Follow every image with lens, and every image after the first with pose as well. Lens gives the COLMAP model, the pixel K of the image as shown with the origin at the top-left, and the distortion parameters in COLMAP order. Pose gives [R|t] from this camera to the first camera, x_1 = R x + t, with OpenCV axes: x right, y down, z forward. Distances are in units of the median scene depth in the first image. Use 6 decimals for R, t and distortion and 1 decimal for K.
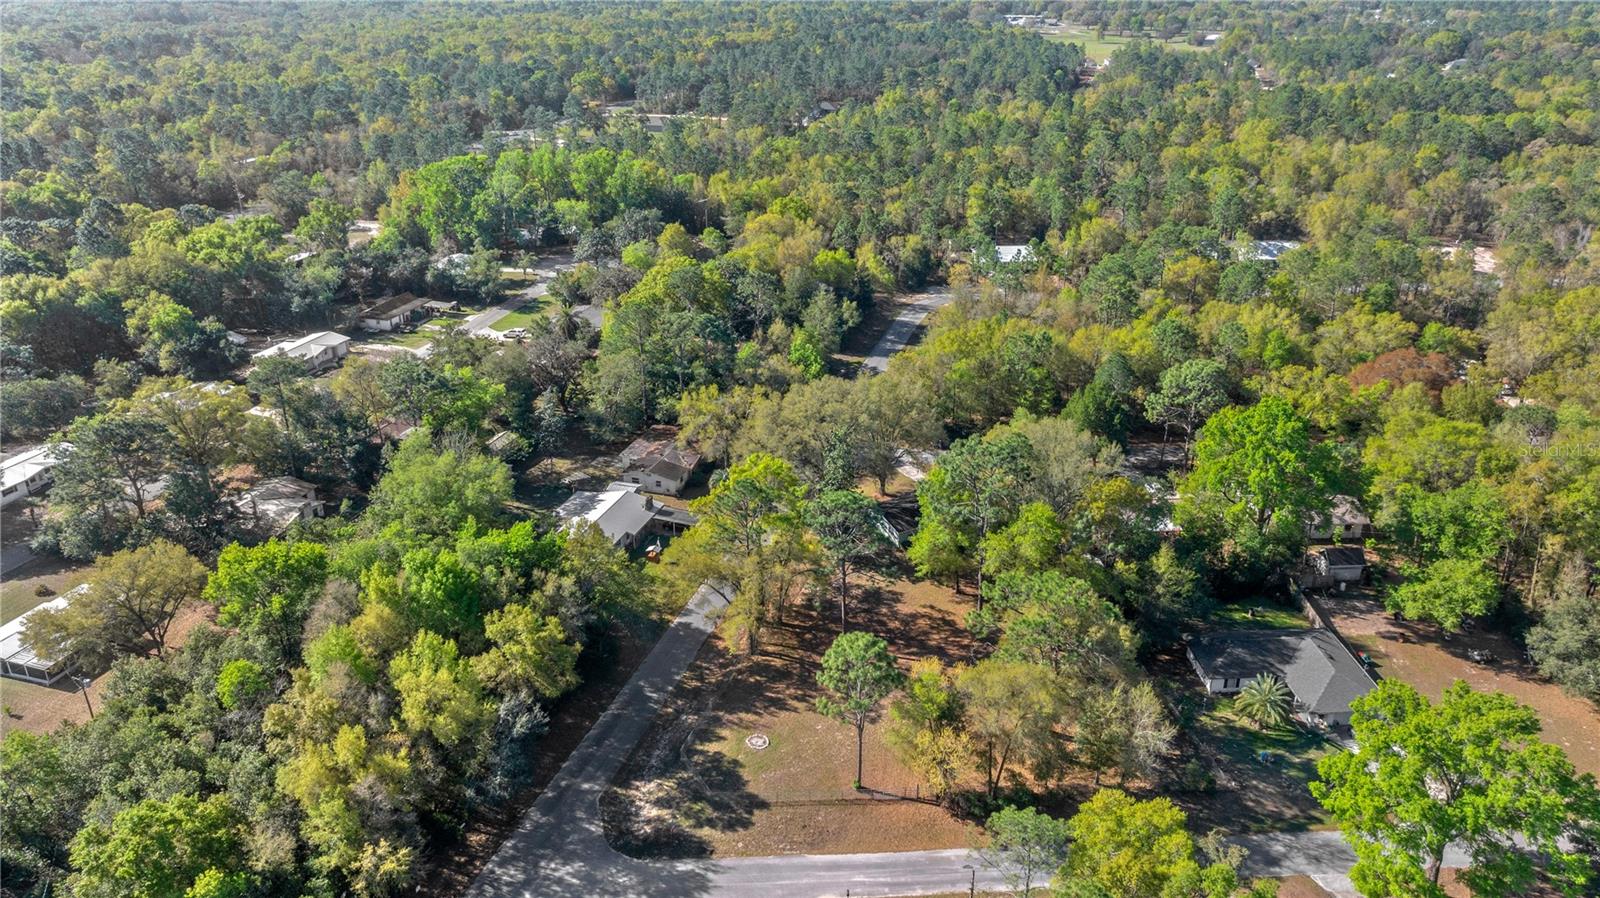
lens RADIAL K [[1138.7, 0, 798.8], [0, 1138.7, 444.9], [0, 0, 1]] dist [-0.013888, -0.000467]
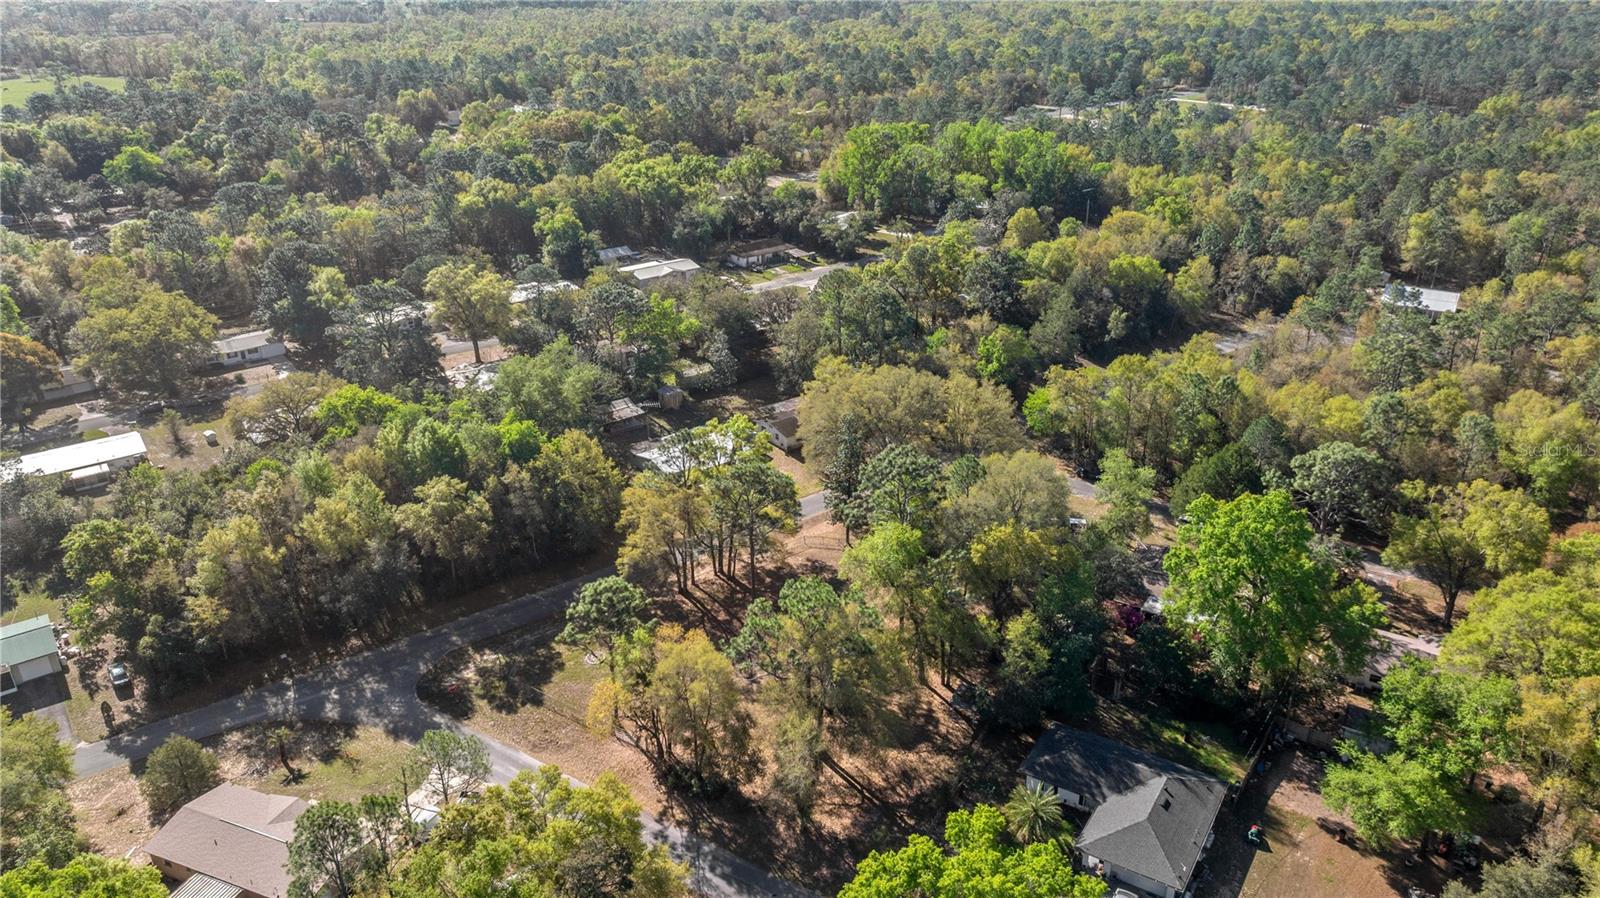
lens RADIAL K [[1138.7, 0, 798.6], [0, 1138.7, 453.2], [0, 0, 1]] dist [-0.013888, -0.000467]
pose [[0.815422, 0.241128, -0.526255, 0.344921], [-0.226001, 0.969574, 0.094071, -0.042387], [0.532927, 0.042226, 0.845107, 0.085263]]
